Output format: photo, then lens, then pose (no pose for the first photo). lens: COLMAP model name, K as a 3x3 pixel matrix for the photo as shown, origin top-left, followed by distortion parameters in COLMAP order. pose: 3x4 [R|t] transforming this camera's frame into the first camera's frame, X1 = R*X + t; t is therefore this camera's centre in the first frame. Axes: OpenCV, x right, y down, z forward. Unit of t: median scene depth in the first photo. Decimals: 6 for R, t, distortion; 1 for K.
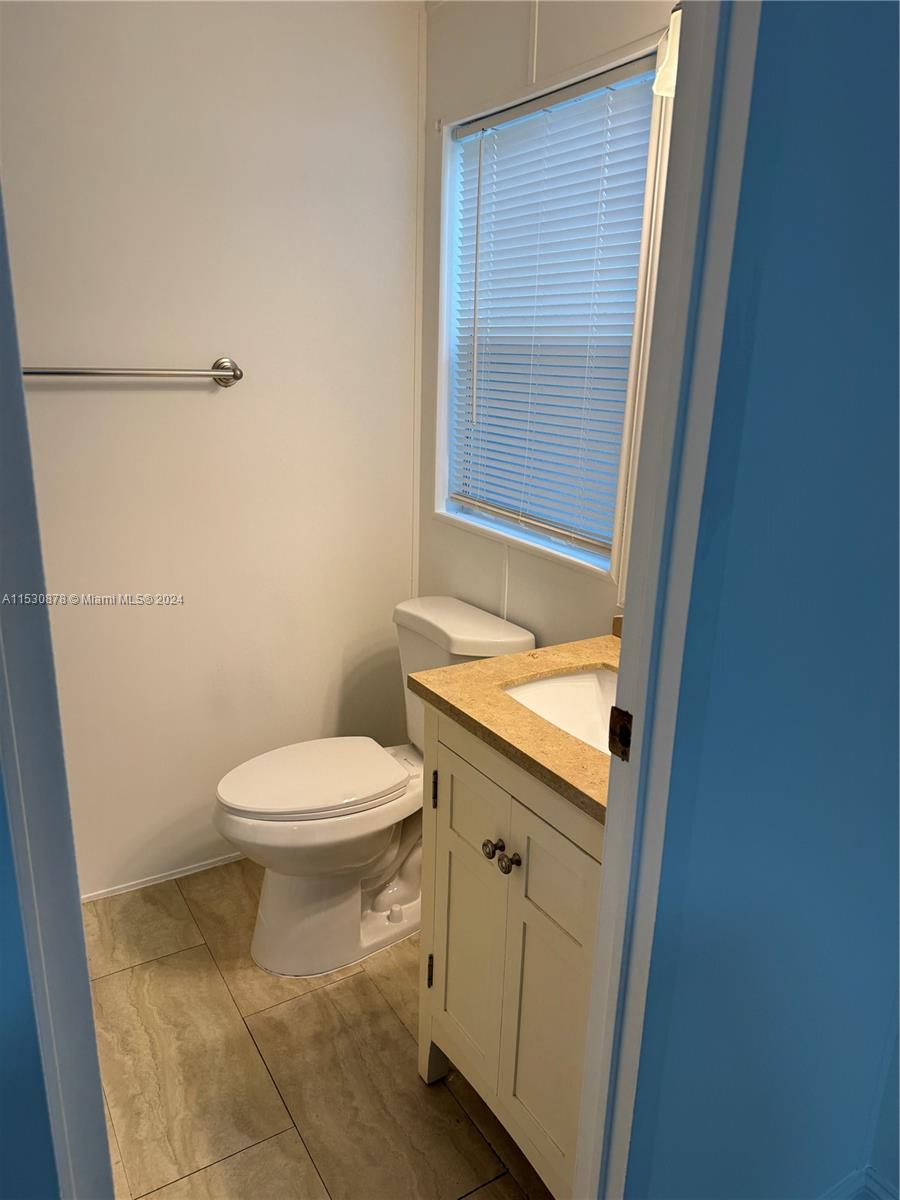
lens RADIAL K [[840.6, 0, 446.9], [0, 840.6, 601.0], [0, 0, 1]] dist [0.055195, -0.062389]
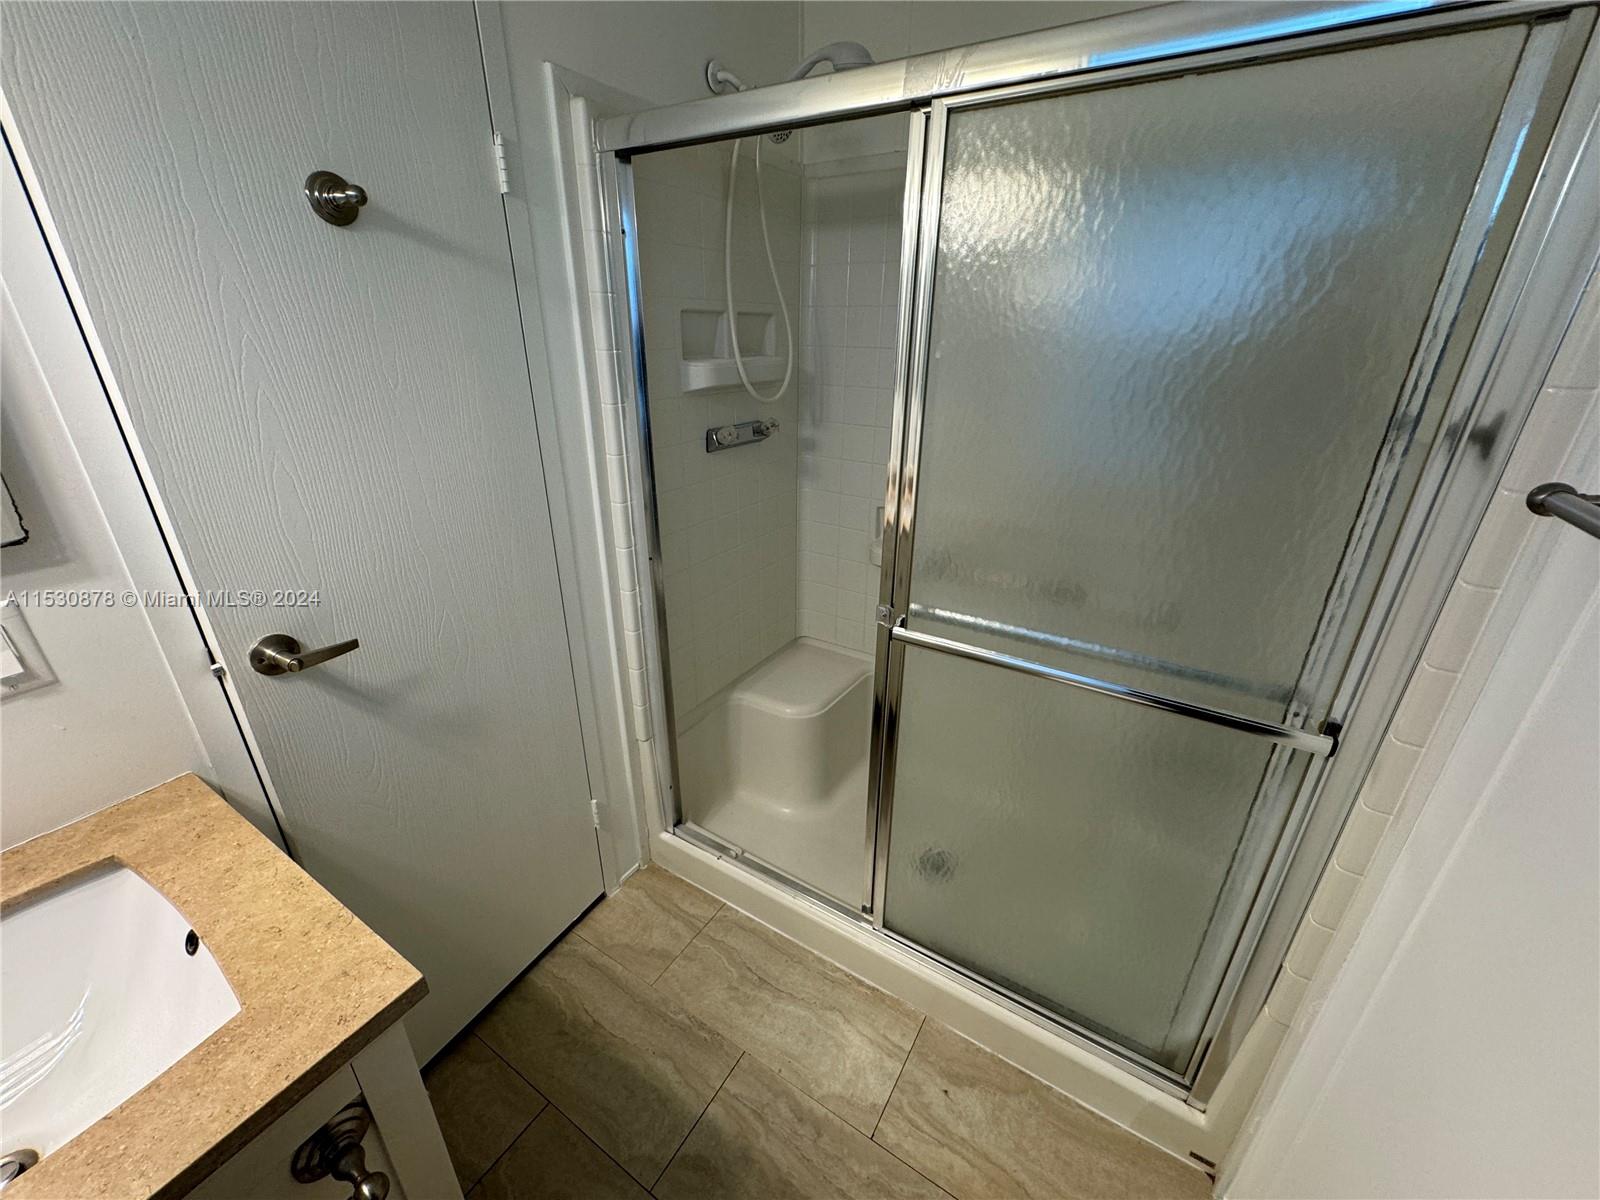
lens RADIAL K [[636.0, 0, 801.6], [0, 636.0, 600.3], [0, 0, 1]] dist [-0.001704, 0.000681]
pose [[-0.891204, 0.139918, -0.431484, -0.114393], [-0.163750, 0.787853, 0.593694, -0.376583], [0.423015, 0.599758, -0.679226, 1.154902]]
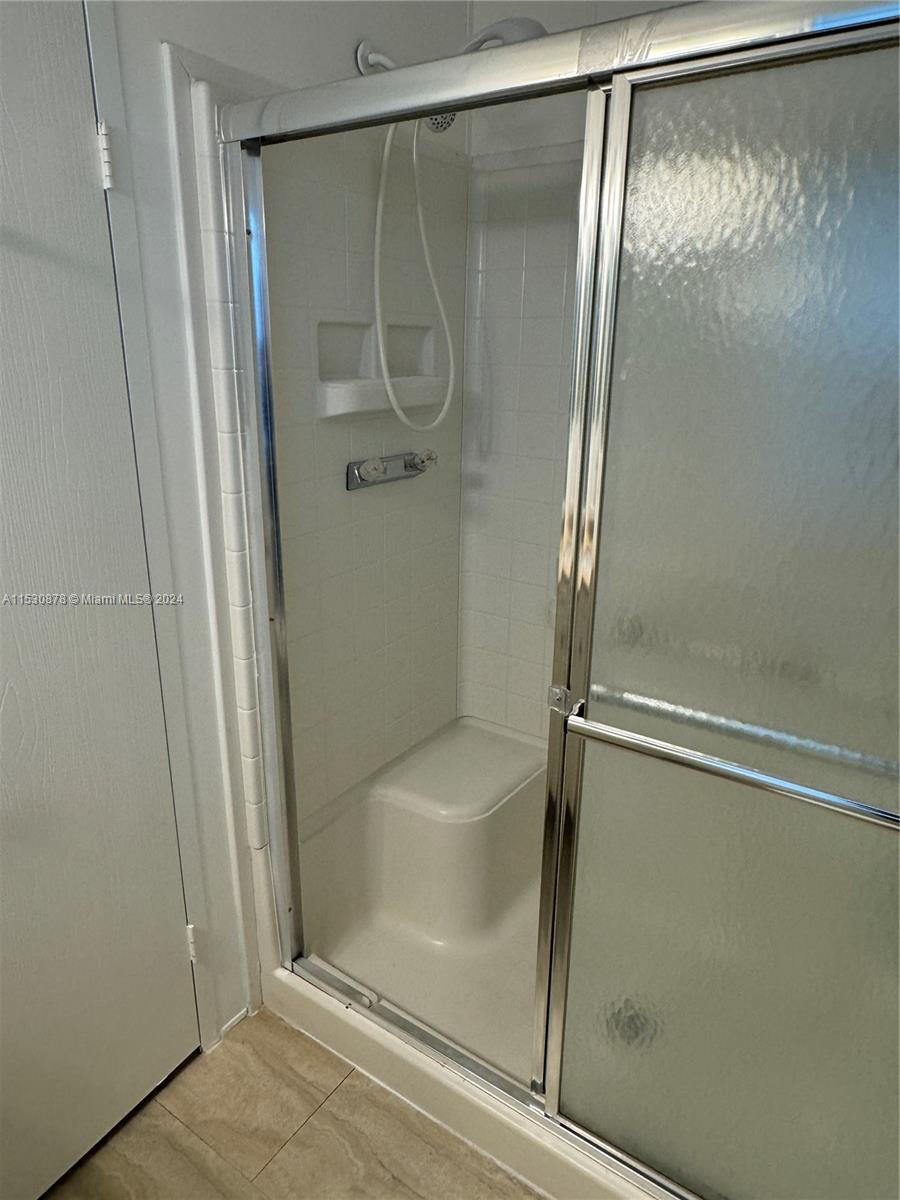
lens RADIAL K [[767.1, 0, 446.6], [0, 767.1, 594.7], [0, 0, 1]] dist [-0.002690, 0.002873]
pose [[-0.910066, 0.088835, -0.404831, -0.139822], [-0.153971, 0.834393, 0.529227, -0.373404], [0.384803, 0.543963, -0.745675, 1.139434]]
